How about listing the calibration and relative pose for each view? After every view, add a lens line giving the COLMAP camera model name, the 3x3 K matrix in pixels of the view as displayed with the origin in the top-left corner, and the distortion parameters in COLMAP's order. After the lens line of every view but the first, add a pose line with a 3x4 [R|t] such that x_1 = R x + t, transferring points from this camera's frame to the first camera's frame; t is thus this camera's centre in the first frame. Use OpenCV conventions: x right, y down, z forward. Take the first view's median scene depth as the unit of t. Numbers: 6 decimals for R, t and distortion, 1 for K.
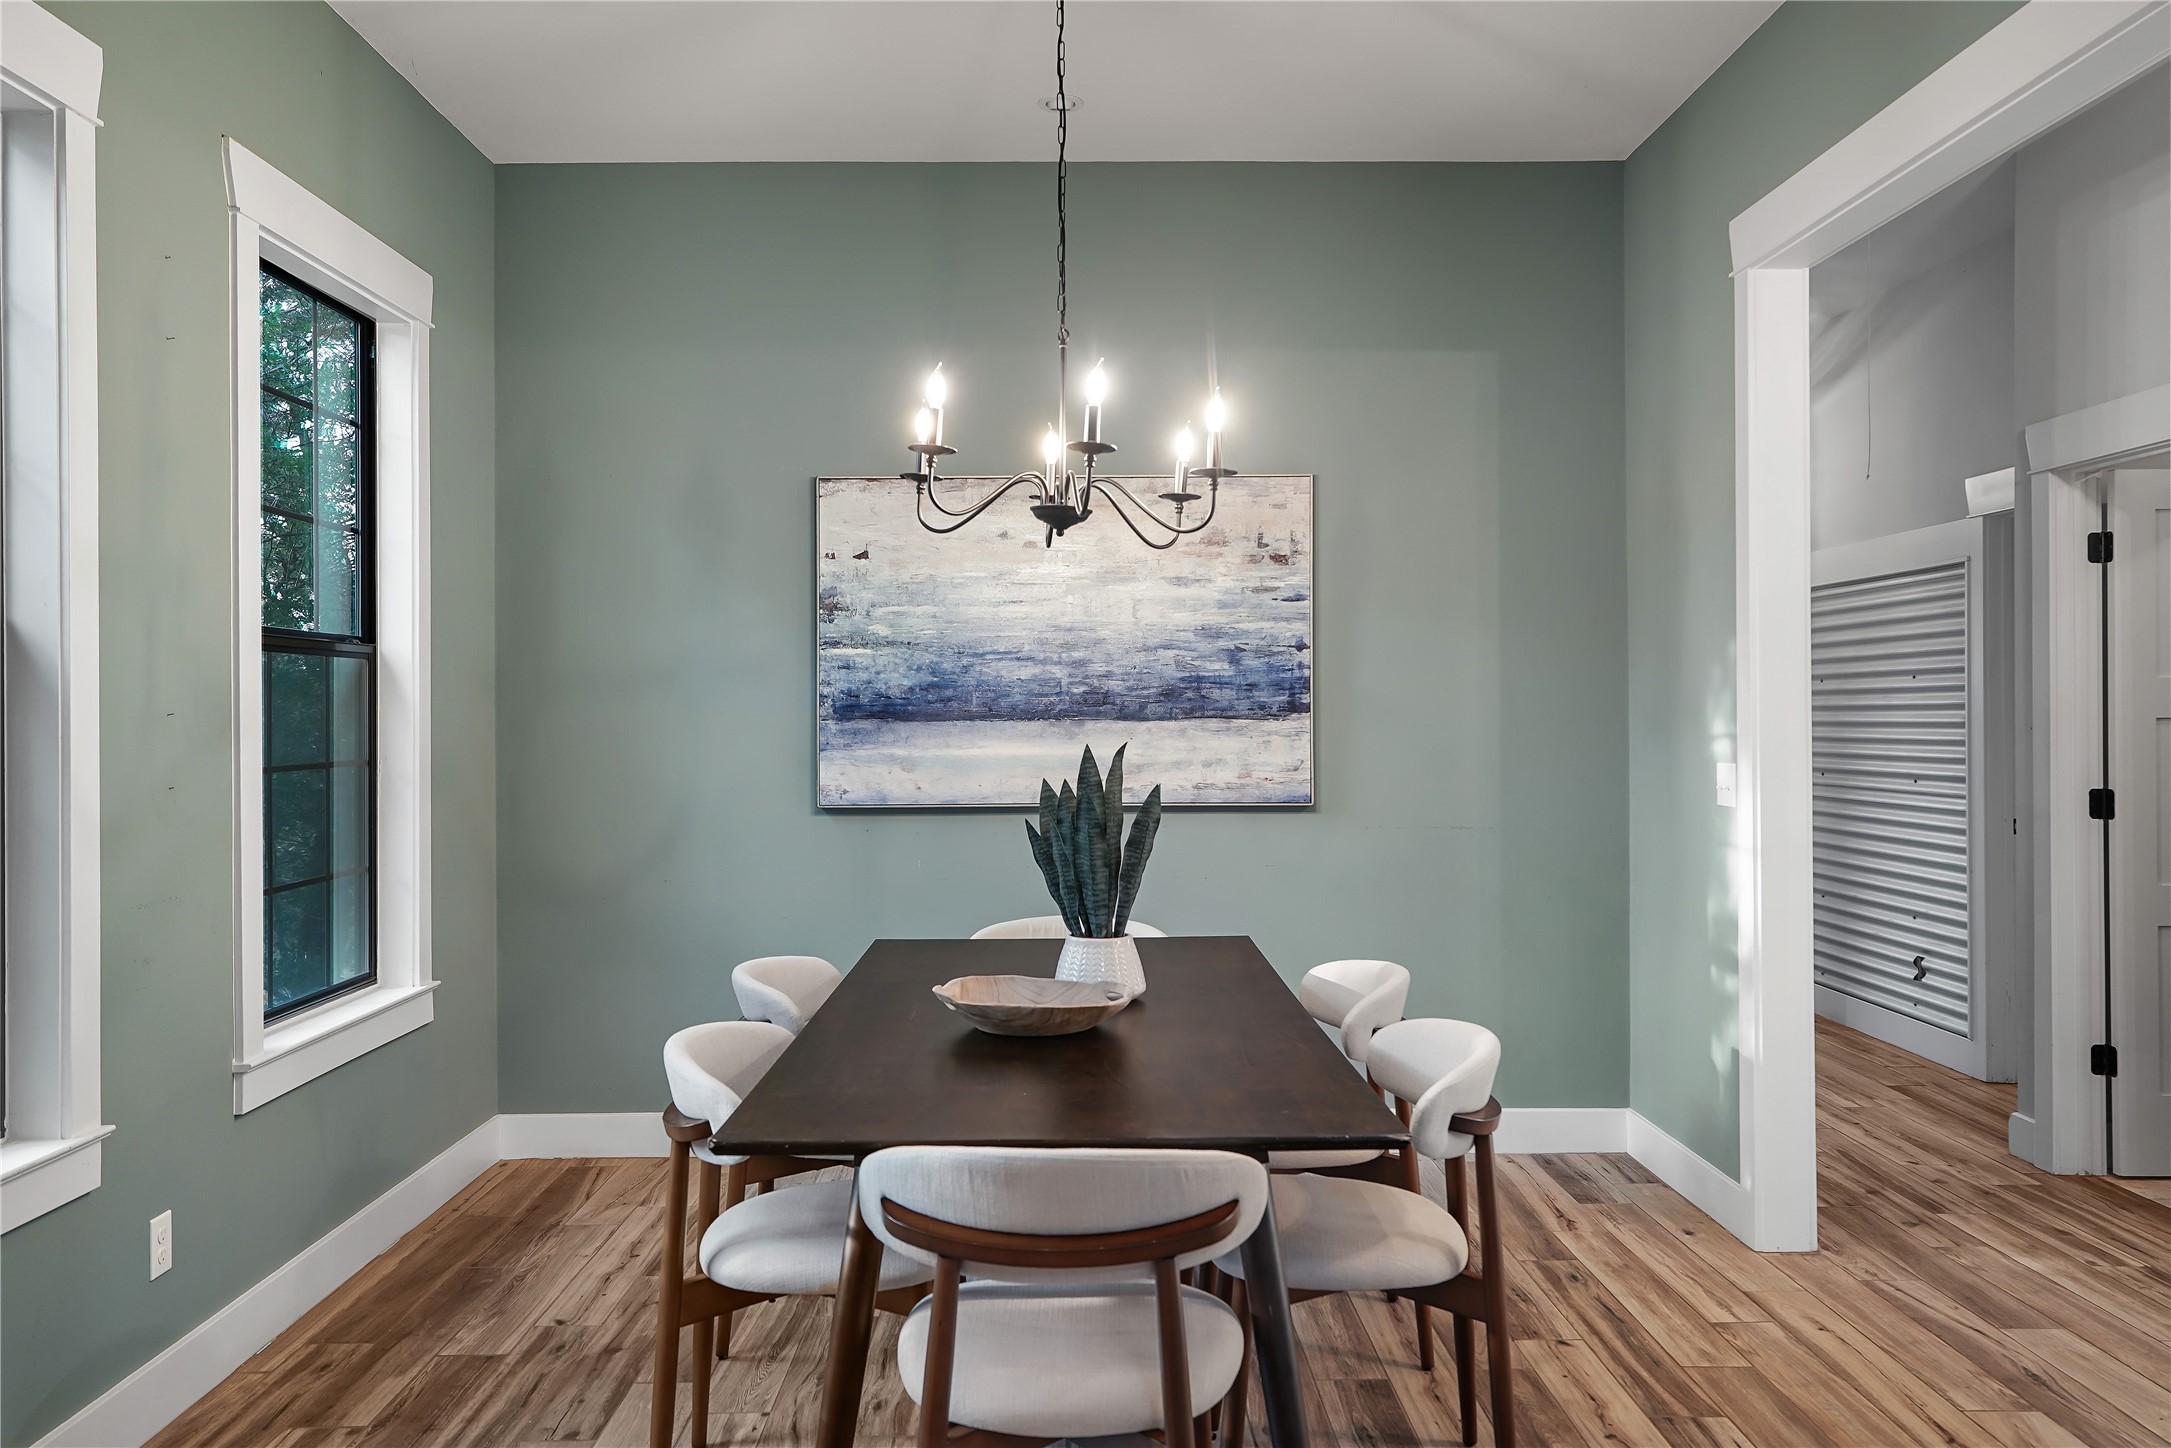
lens RADIAL K [[1671.4, 0, 1084.3], [0, 1671.4, 709.4], [0, 0, 1]] dist [-0.001758, 0.004907]
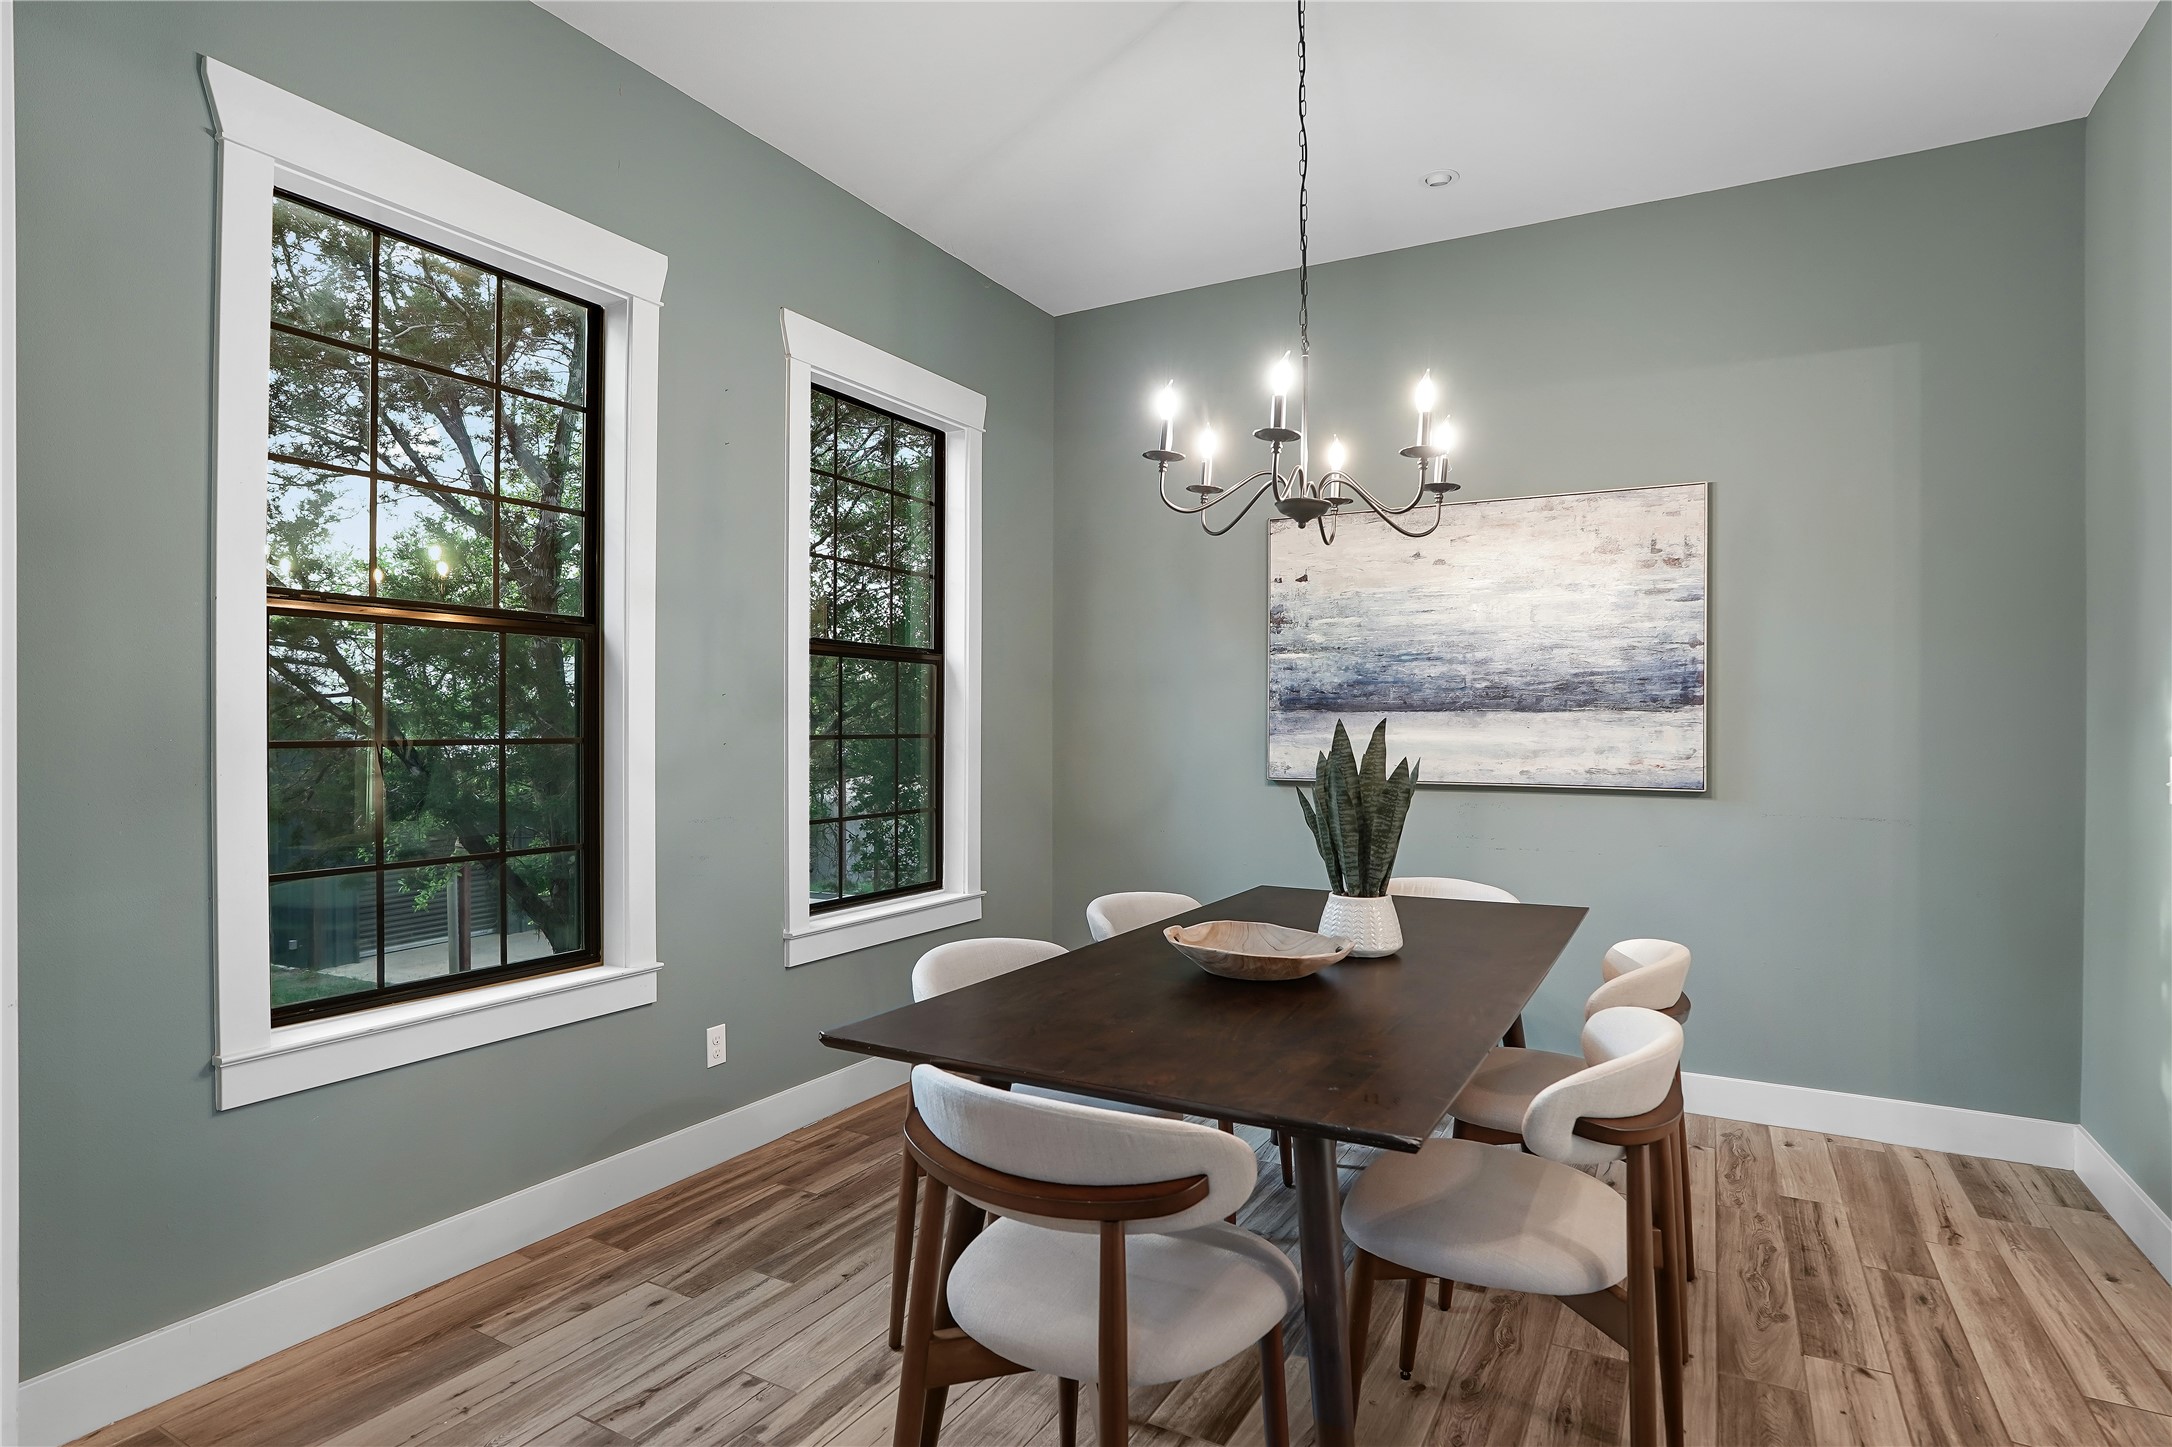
lens RADIAL K [[1160.1, 0, 1029.2], [0, 1160.1, 728.5], [0, 0, 1]] dist [-0.054601, 0.022333]
pose [[0.862720, 0.011457, -0.505552, 0.146785], [-0.008024, 0.999928, 0.008967, 0.015495], [0.505618, -0.003679, 0.862750, 0.170807]]
